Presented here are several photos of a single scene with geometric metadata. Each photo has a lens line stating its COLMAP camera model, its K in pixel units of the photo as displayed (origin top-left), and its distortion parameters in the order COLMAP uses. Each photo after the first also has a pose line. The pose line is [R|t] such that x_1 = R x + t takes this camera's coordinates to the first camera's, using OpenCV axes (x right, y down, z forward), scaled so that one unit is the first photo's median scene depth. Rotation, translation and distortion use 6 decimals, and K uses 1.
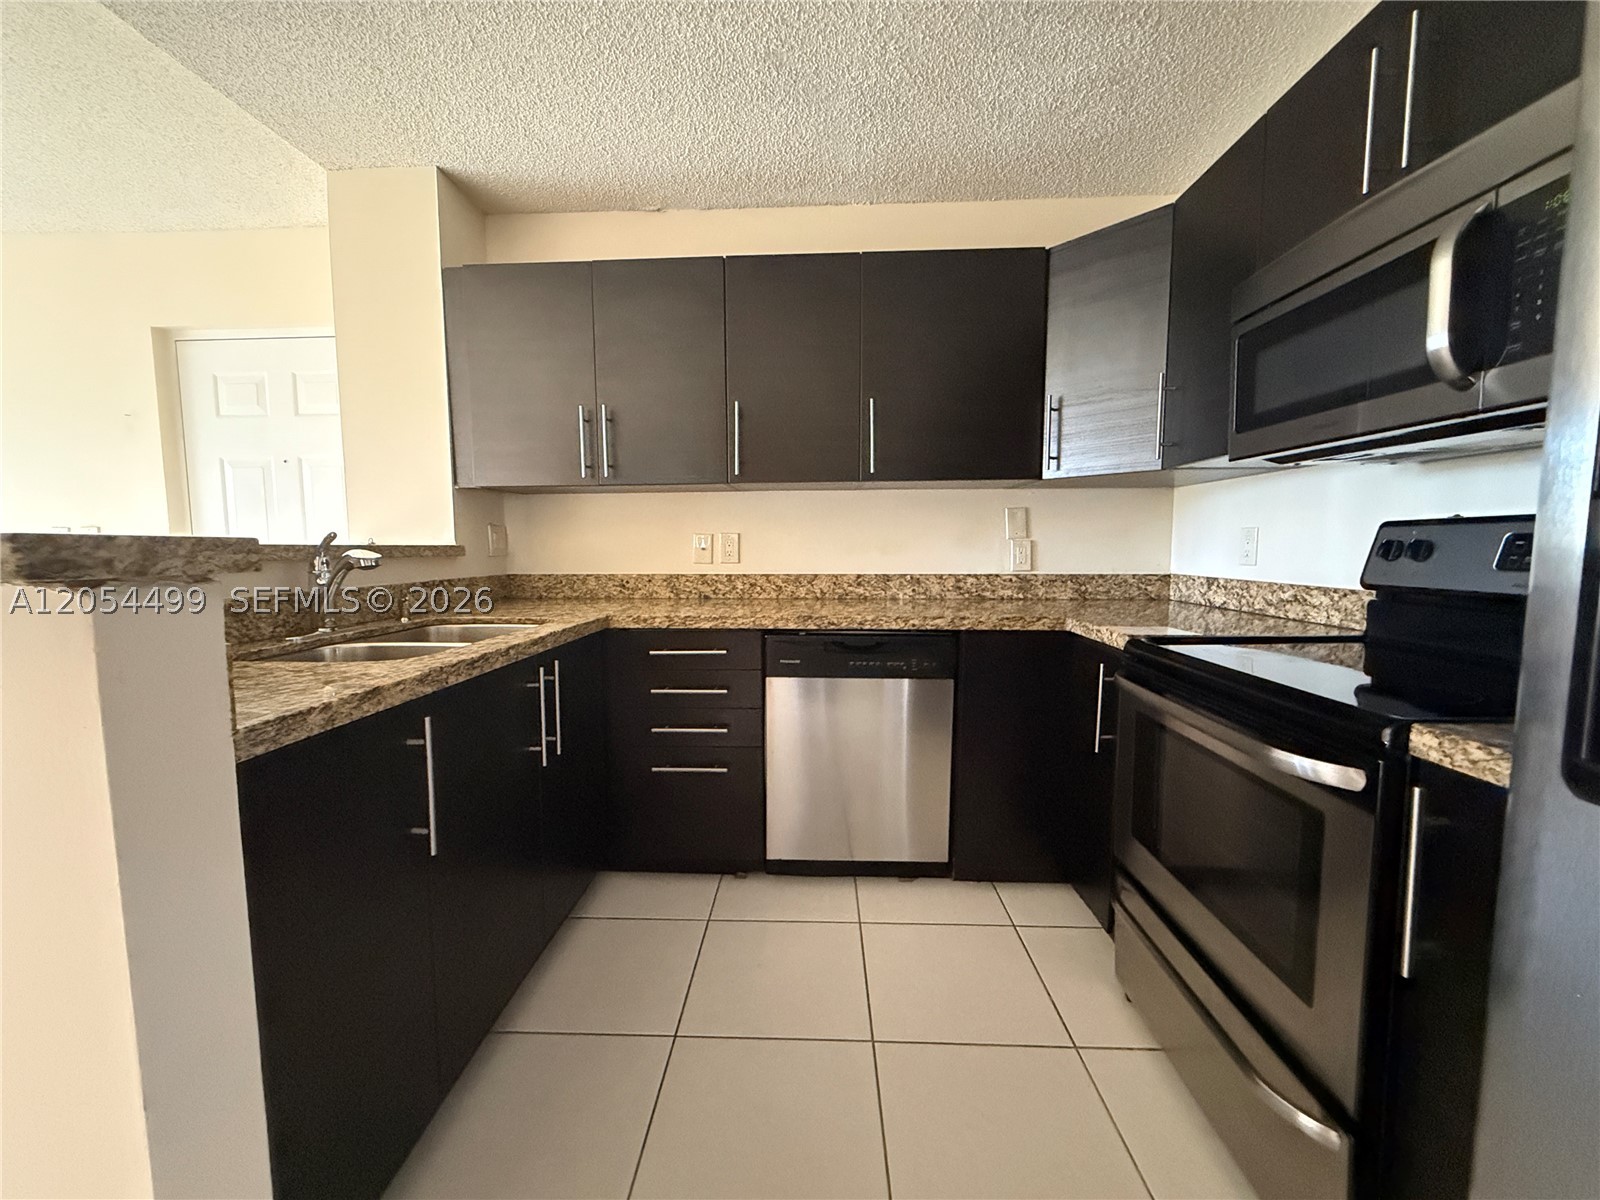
lens RADIAL K [[639.5, 0, 792.5], [0, 639.5, 597.7], [0, 0, 1]] dist [0.005807, -0.002846]
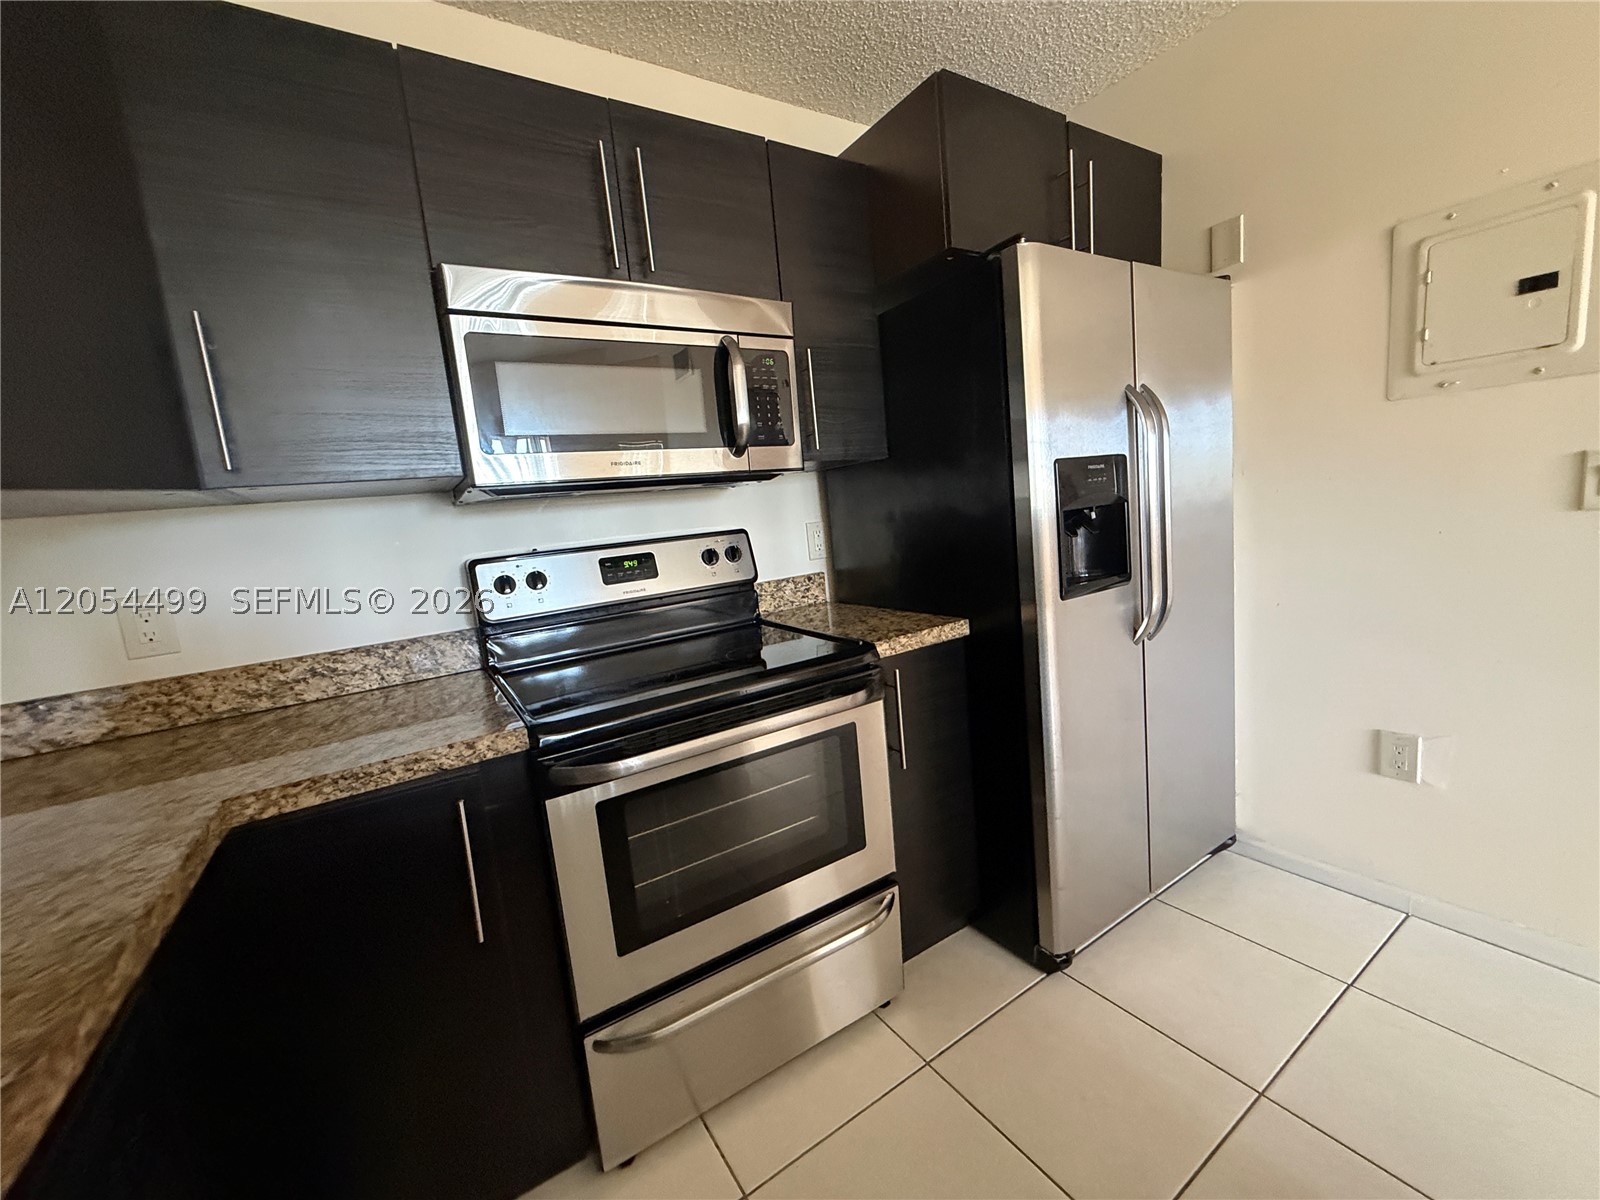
lens RADIAL K [[660.9, 0, 799.0], [0, 660.9, 603.8], [0, 0, 1]] dist [0.001014, -0.000219]
pose [[-0.573117, -0.057346, 0.817464, -0.169404], [0.168555, 0.967969, 0.186076, -0.116008], [-0.801951, 0.244431, -0.545094, 0.856577]]
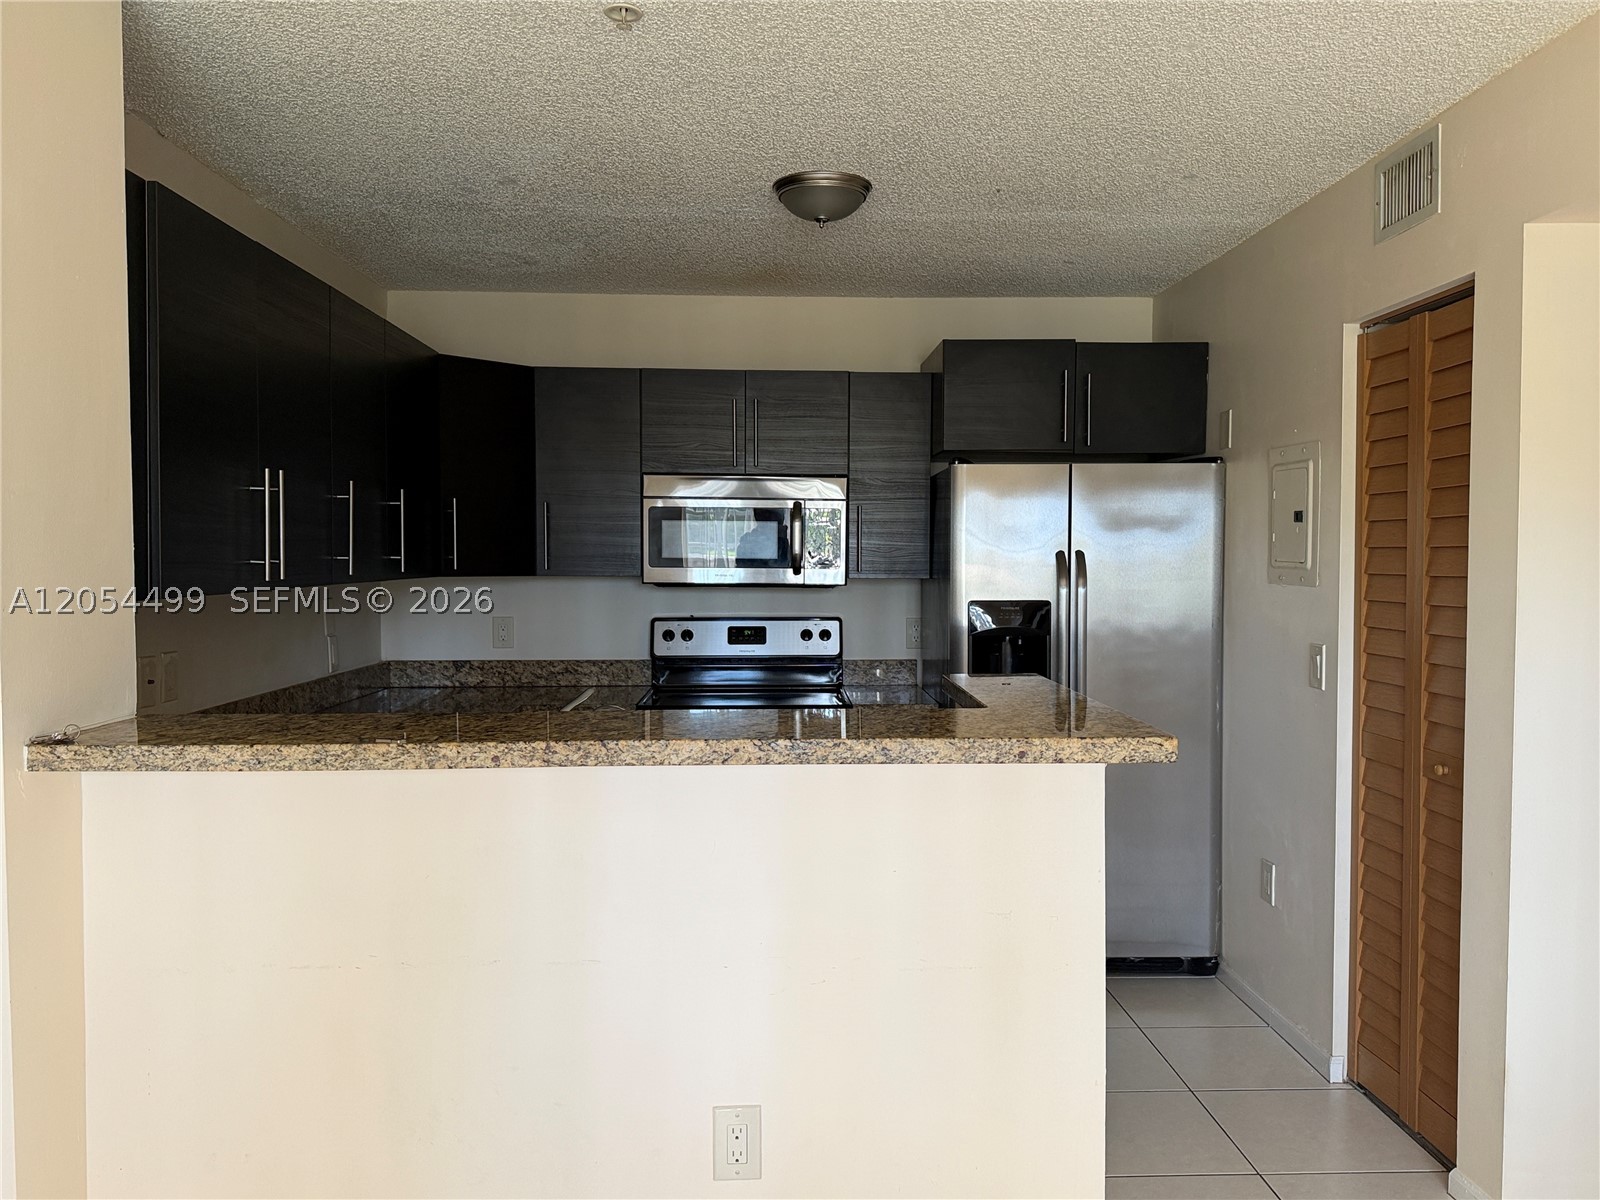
lens RADIAL K [[1251.5, 0, 800.0], [0, 1251.5, 600.0], [0, 0, 1]] dist [0.097207, 0.000263]
pose [[-0.083912, -0.030951, 0.995992, -1.731345], [0.083113, 0.995817, 0.037948, -0.188504], [-0.993001, 0.085964, -0.080988, 0.644362]]
